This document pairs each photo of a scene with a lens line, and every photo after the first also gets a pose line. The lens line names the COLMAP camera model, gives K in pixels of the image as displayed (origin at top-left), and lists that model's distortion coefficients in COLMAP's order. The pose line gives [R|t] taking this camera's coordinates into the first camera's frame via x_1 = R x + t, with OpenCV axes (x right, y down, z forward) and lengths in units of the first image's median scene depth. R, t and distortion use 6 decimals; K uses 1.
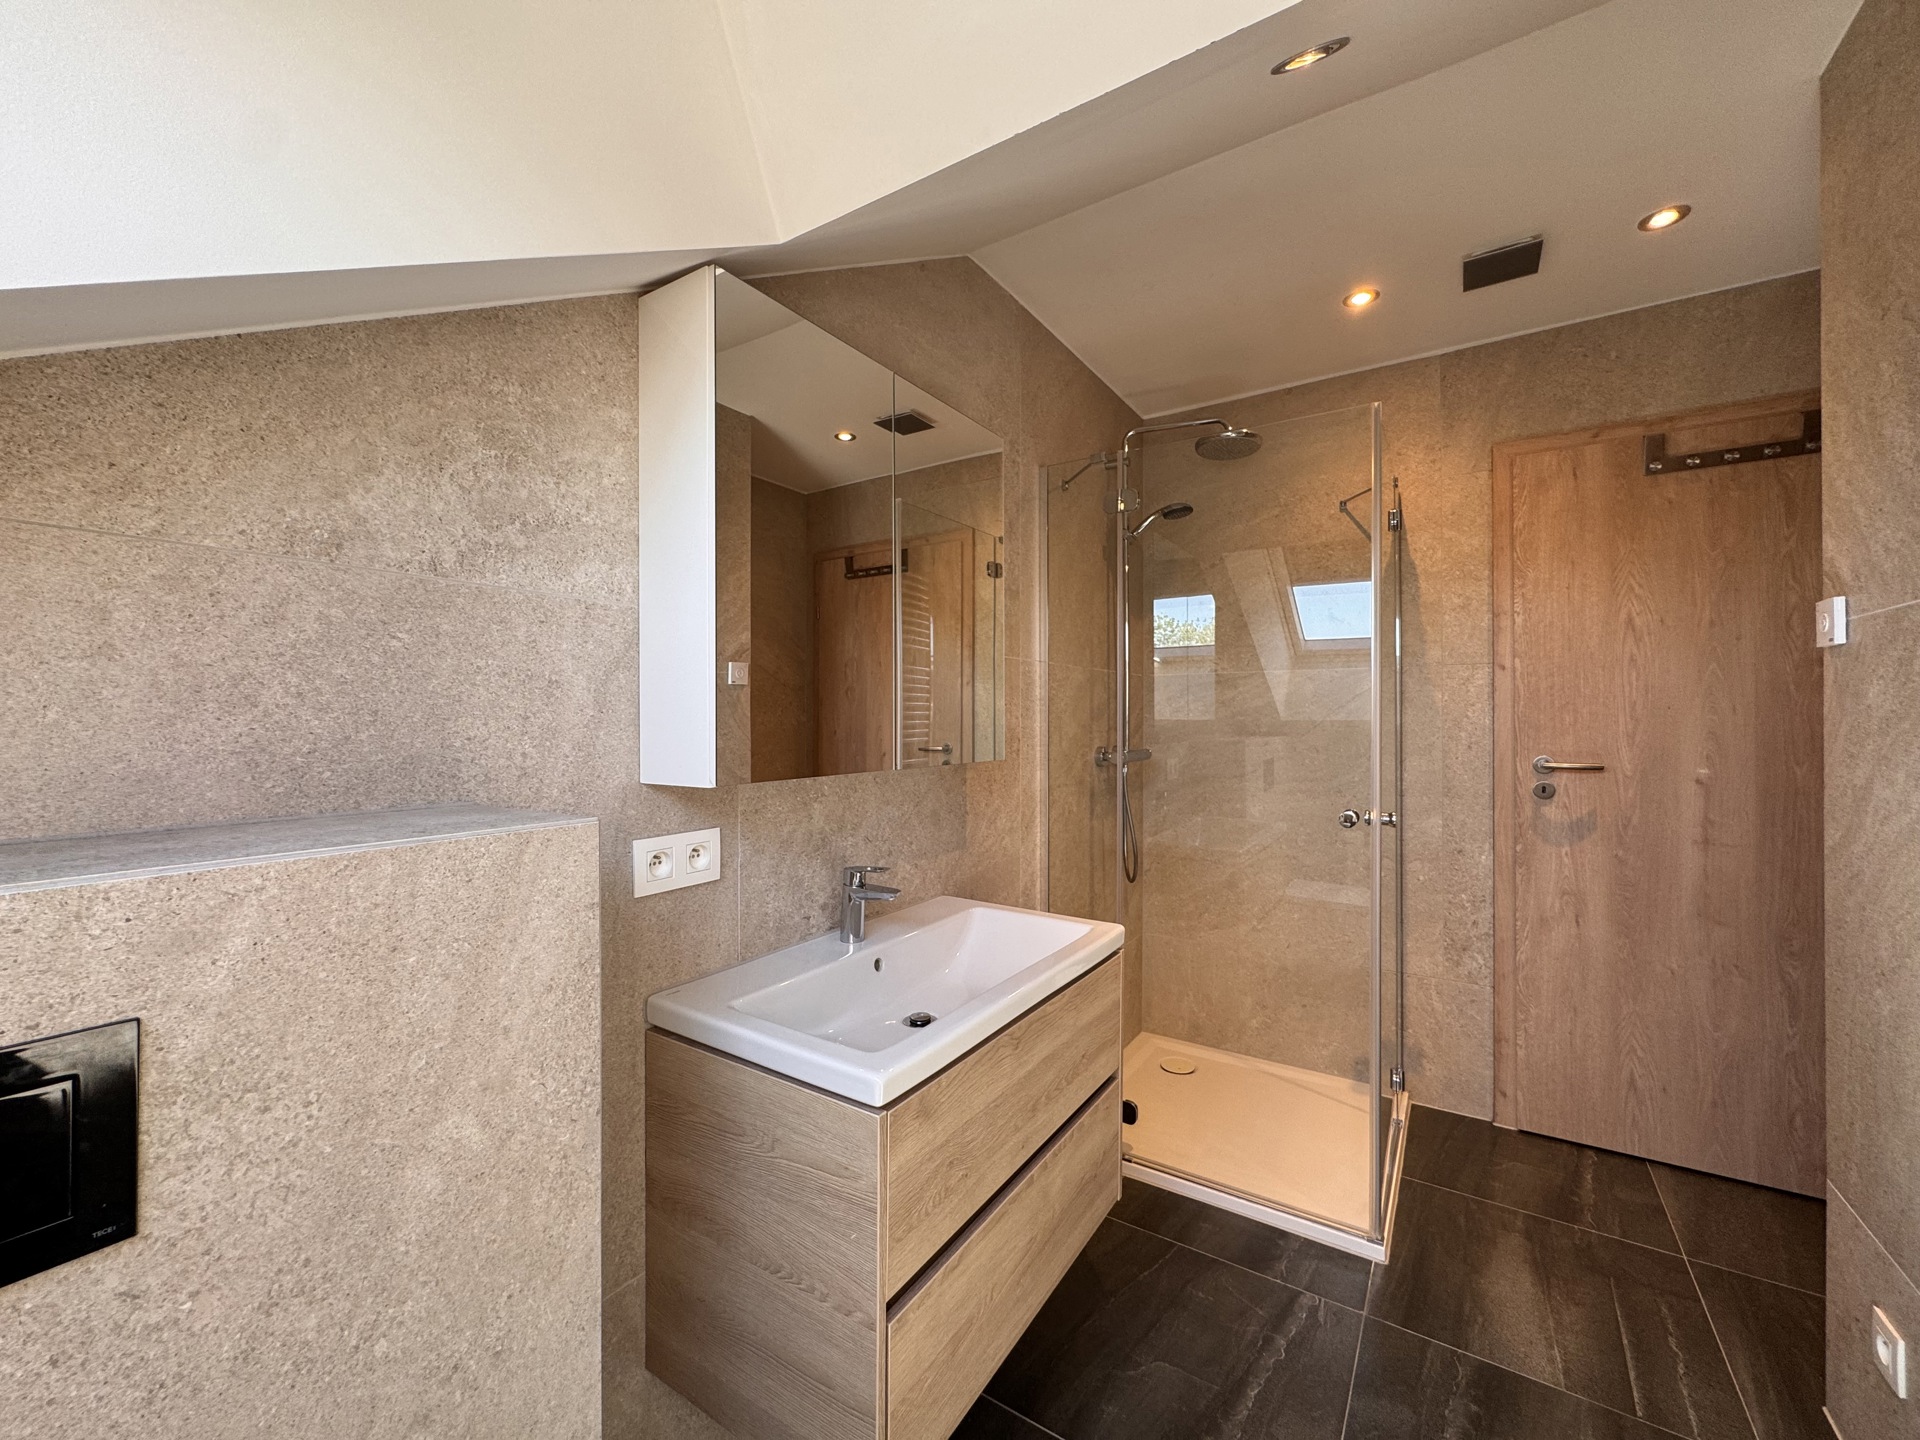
lens RADIAL K [[768.3, 0, 960.6], [0, 768.3, 713.6], [0, 0, 1]] dist [-0.002720, 0.000311]
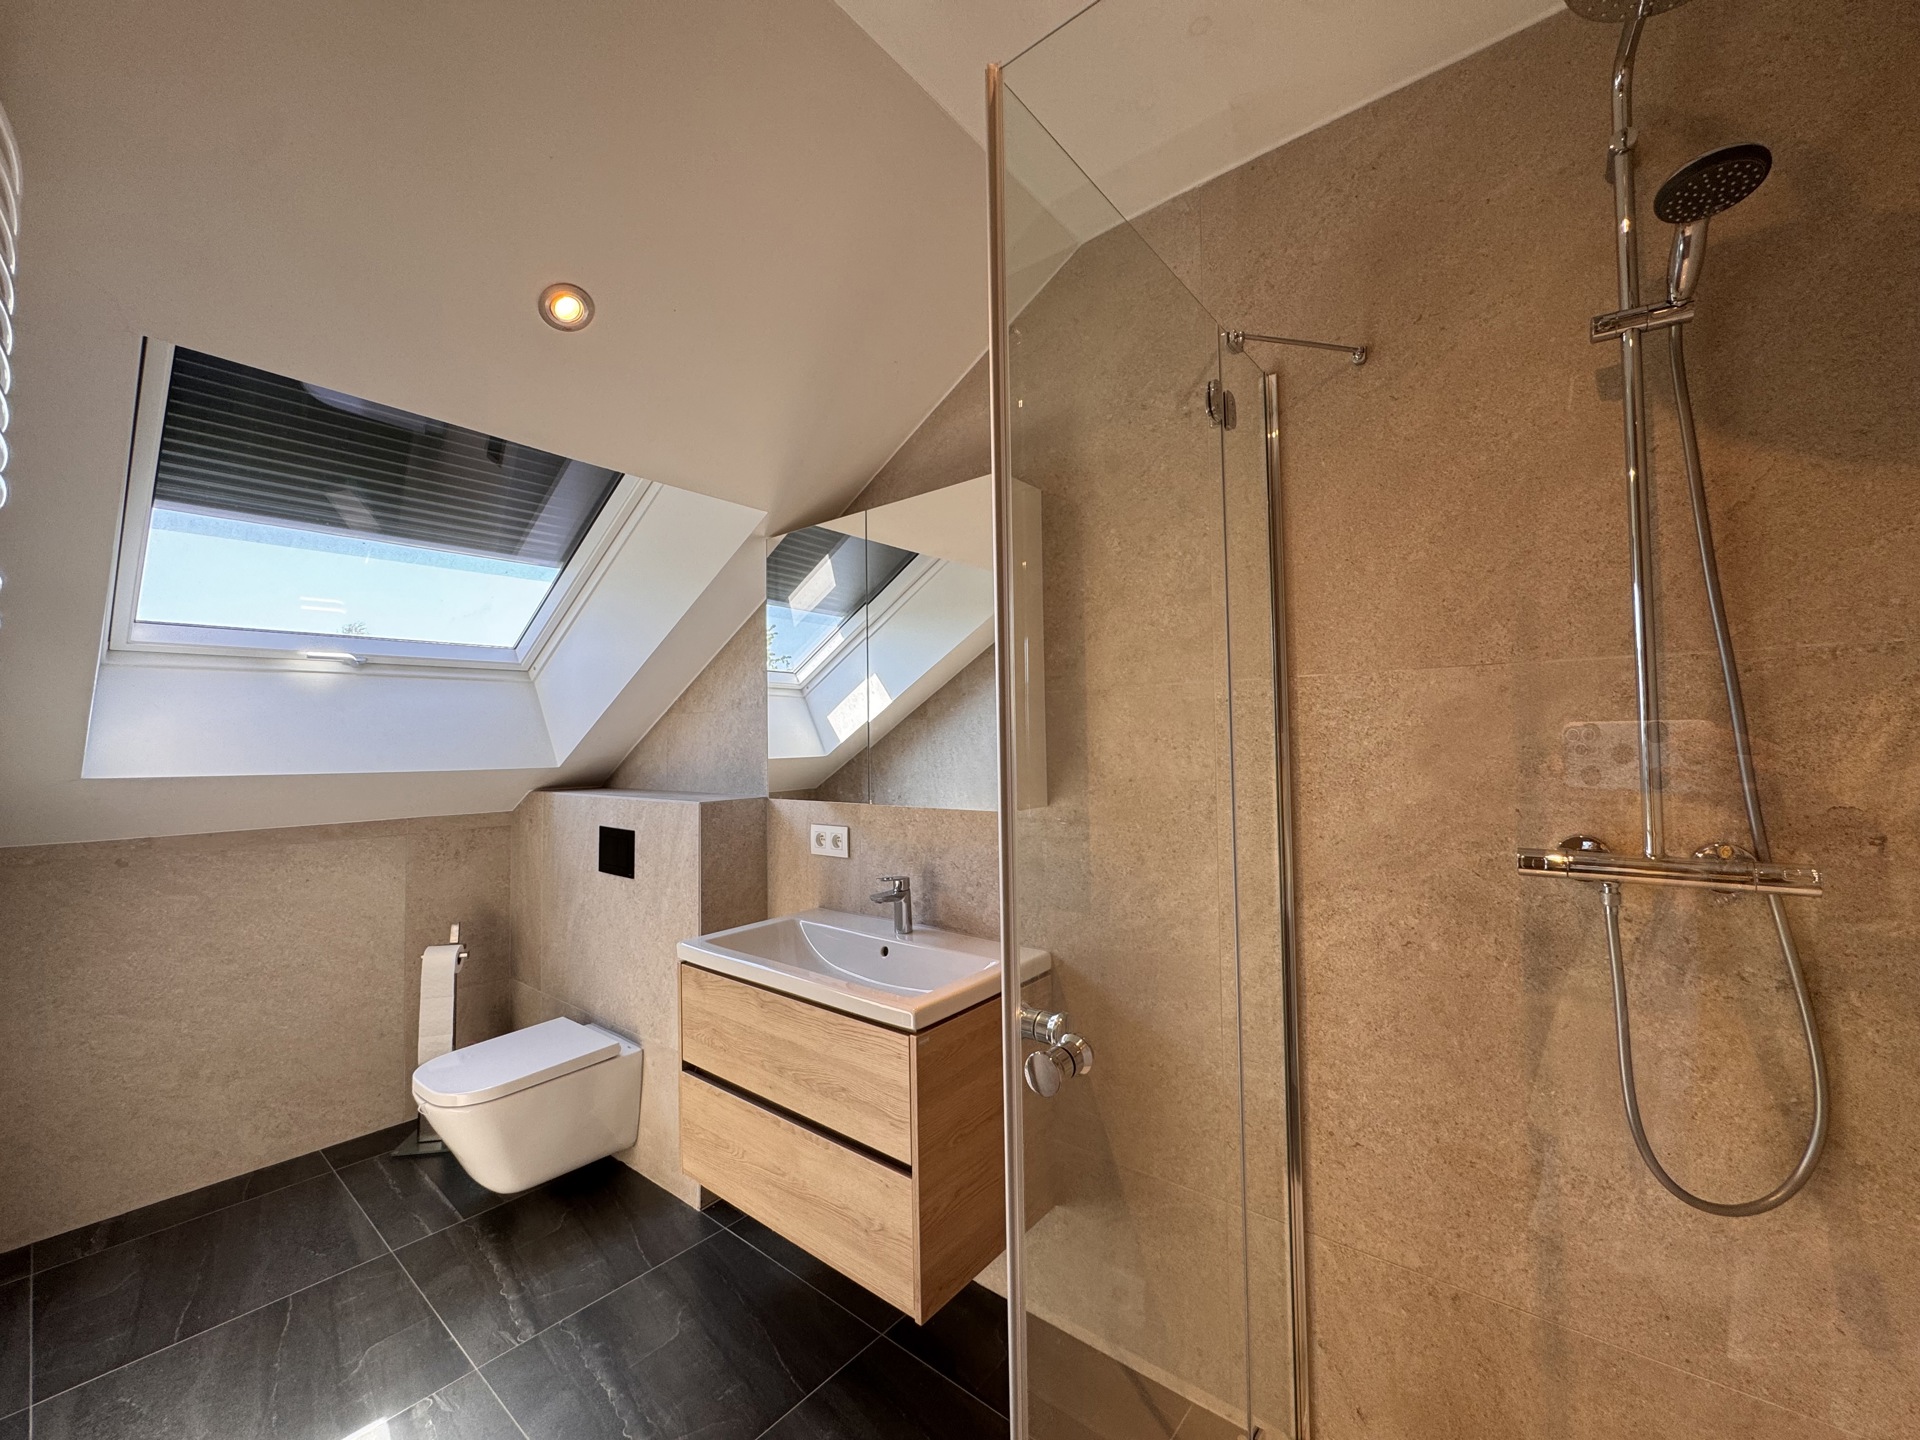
lens RADIAL K [[768.3, 0, 959.0], [0, 768.3, 721.8], [0, 0, 1]] dist [-0.002720, 0.000311]
pose [[-0.112941, -0.027388, -0.993224, 1.482691], [0.017612, 0.999408, -0.029561, -0.033795], [0.993446, -0.020831, -0.112392, 1.581981]]
